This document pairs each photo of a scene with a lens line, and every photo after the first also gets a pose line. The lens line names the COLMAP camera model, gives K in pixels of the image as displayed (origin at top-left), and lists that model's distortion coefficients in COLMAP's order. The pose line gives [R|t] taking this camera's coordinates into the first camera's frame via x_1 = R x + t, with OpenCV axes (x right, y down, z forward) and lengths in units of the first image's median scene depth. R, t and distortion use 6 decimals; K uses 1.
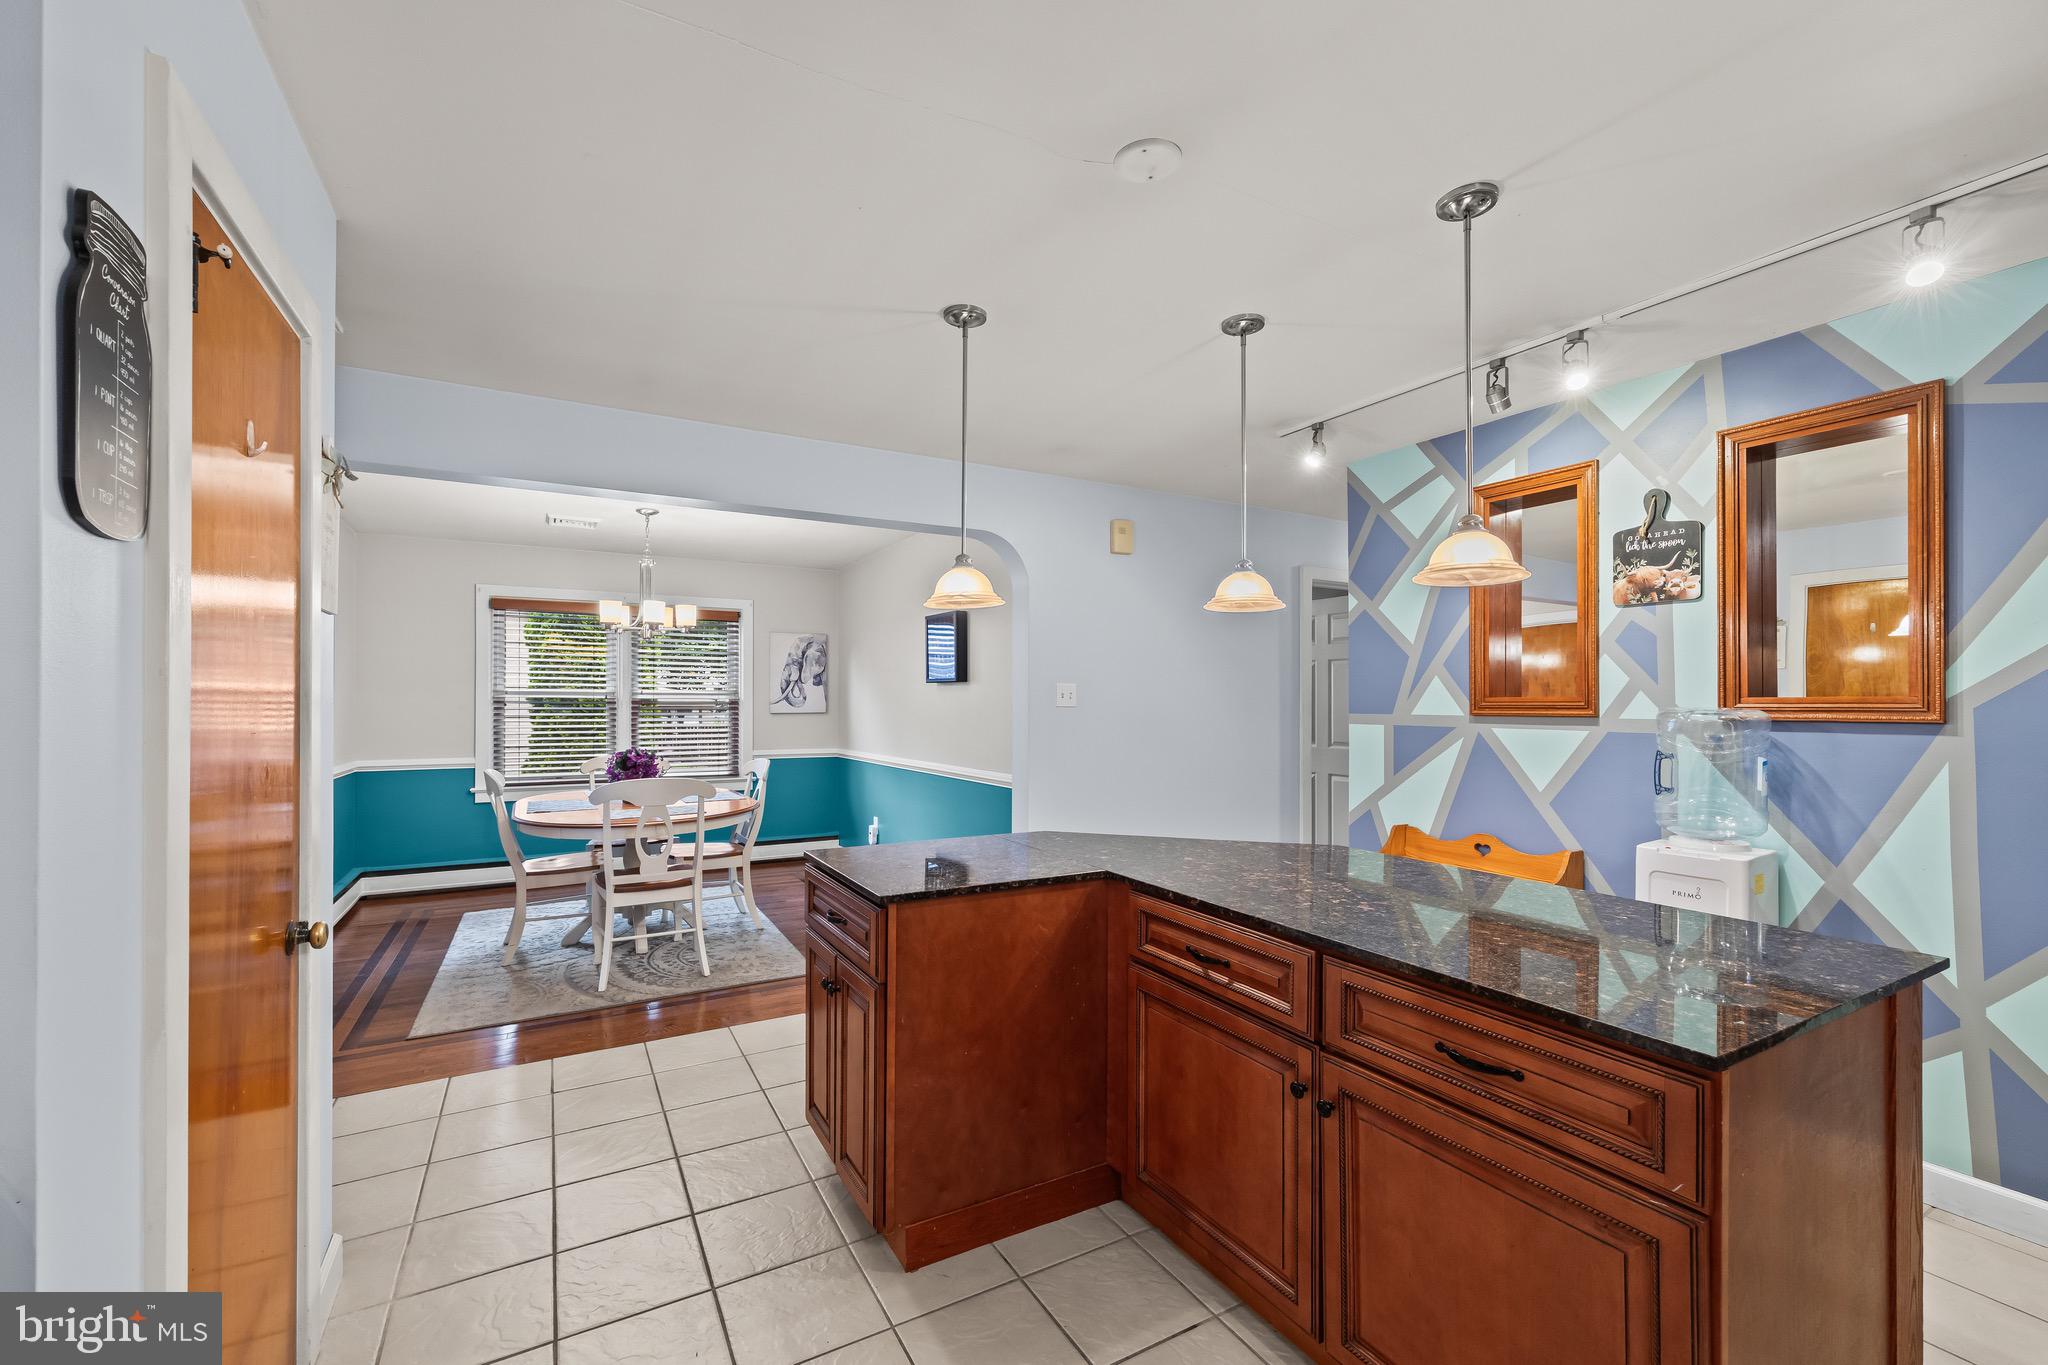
lens RADIAL K [[844.7, 0, 1037.6], [0, 844.7, 701.4], [0, 0, 1]] dist [0.003877, 0.002397]
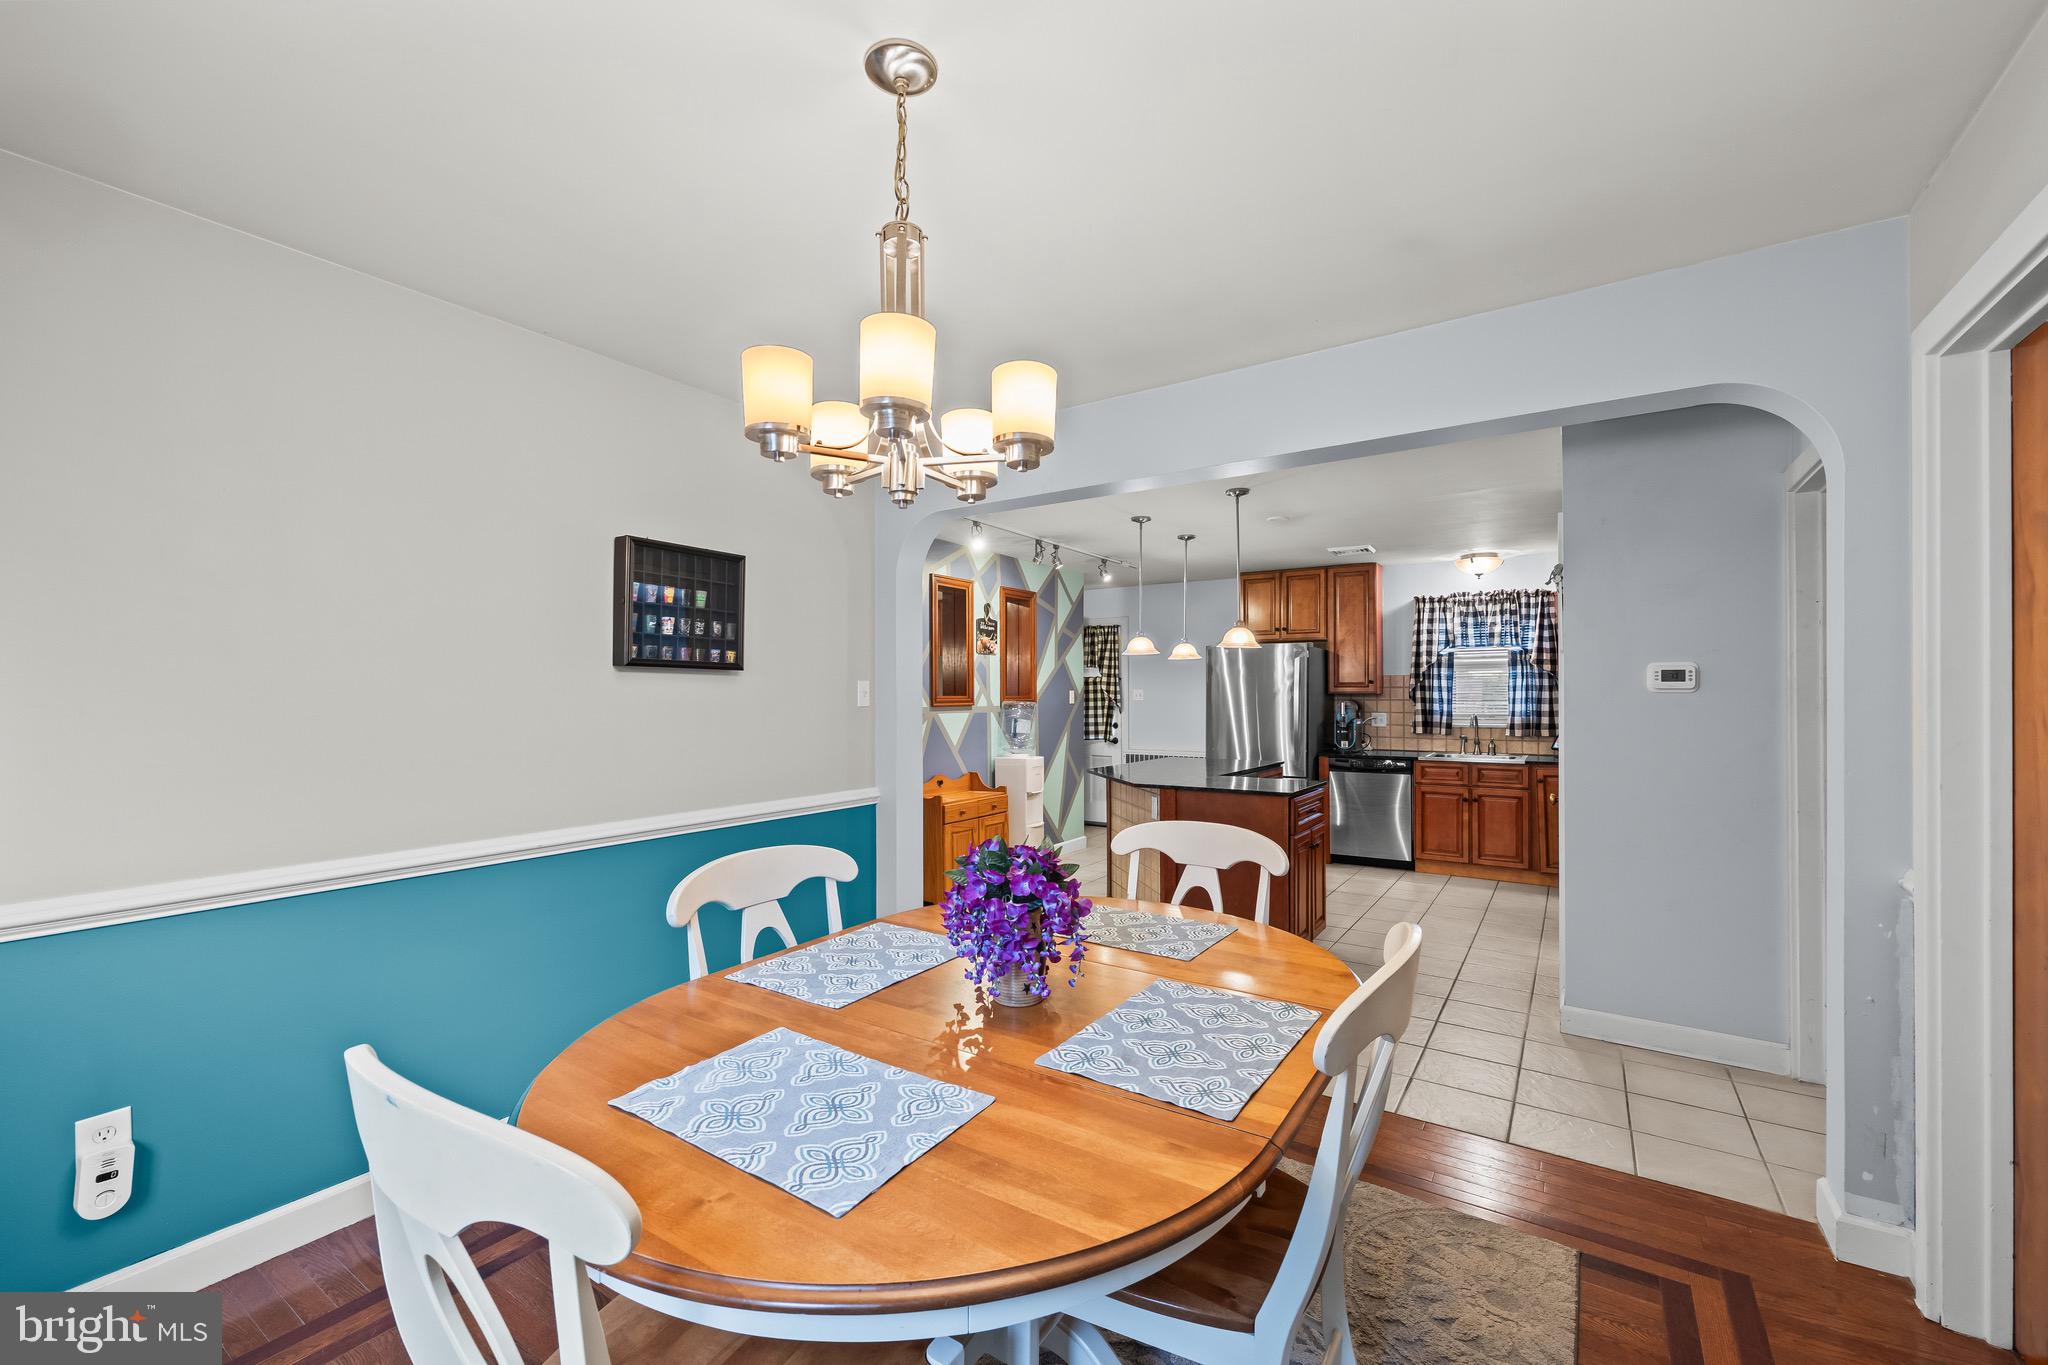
lens RADIAL K [[844.7, 0, 1030.4], [0, 844.7, 686.7], [0, 0, 1]] dist [0.003877, 0.002397]
pose [[-0.432196, 0.009336, 0.901732, -1.289893], [0.000581, 0.999949, -0.010075, -0.007092], [-0.901780, -0.003830, -0.432179, 1.815473]]
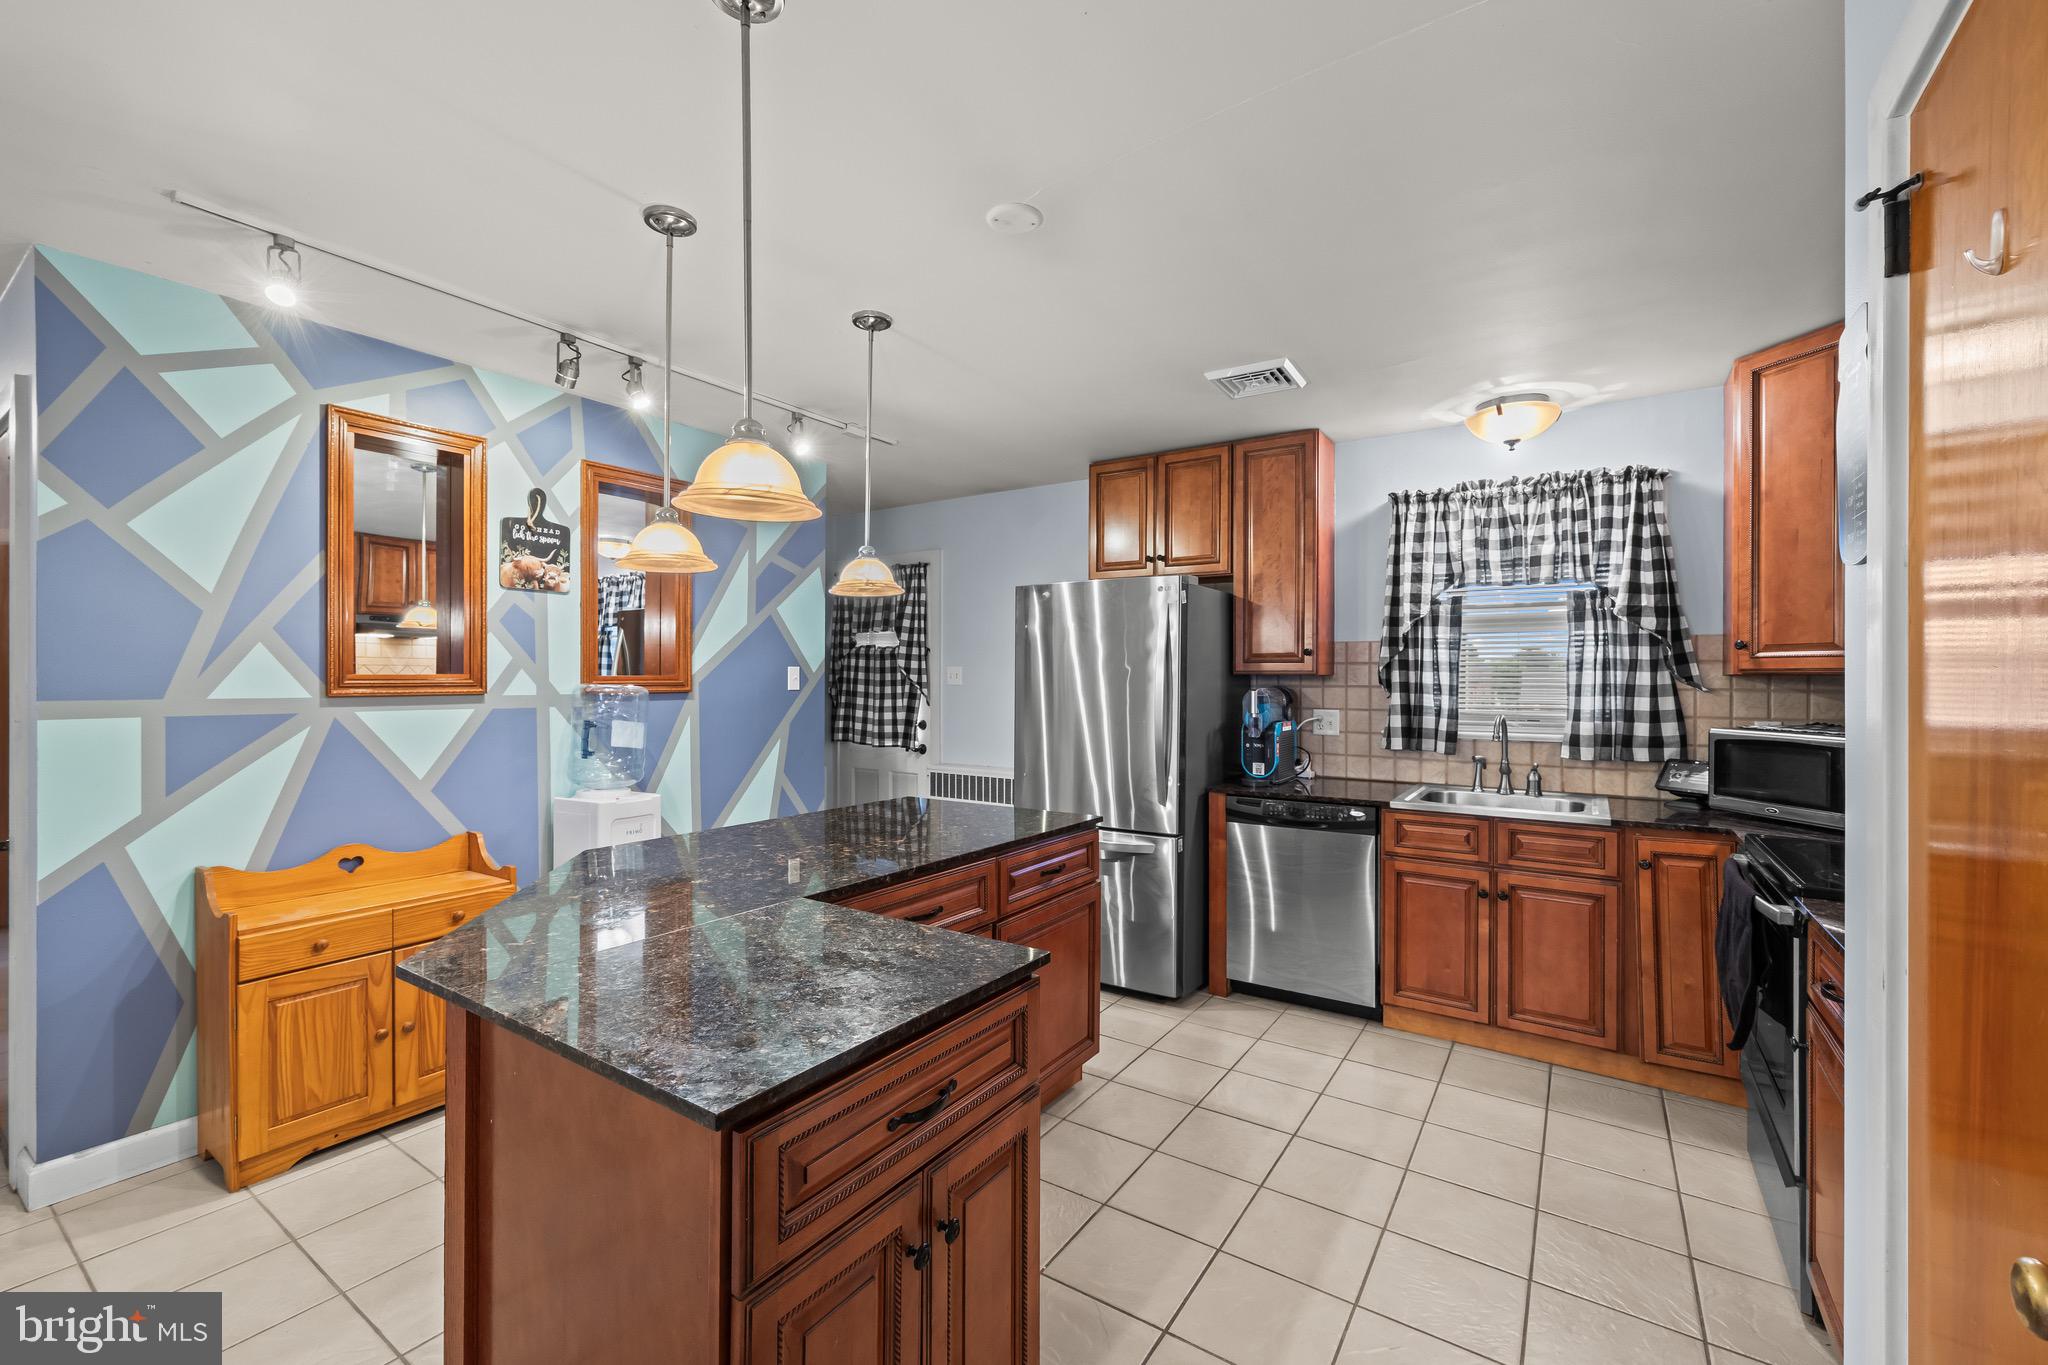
lens RADIAL K [[844.7, 0, 1055.5], [0, 844.7, 672.8], [0, 0, 1]] dist [0.003877, 0.002397]
pose [[-0.445363, 0.002862, 0.895345, -0.555790], [-0.004545, 0.999975, -0.005457, -0.005083], [-0.895338, -0.006499, -0.445339, 0.865038]]
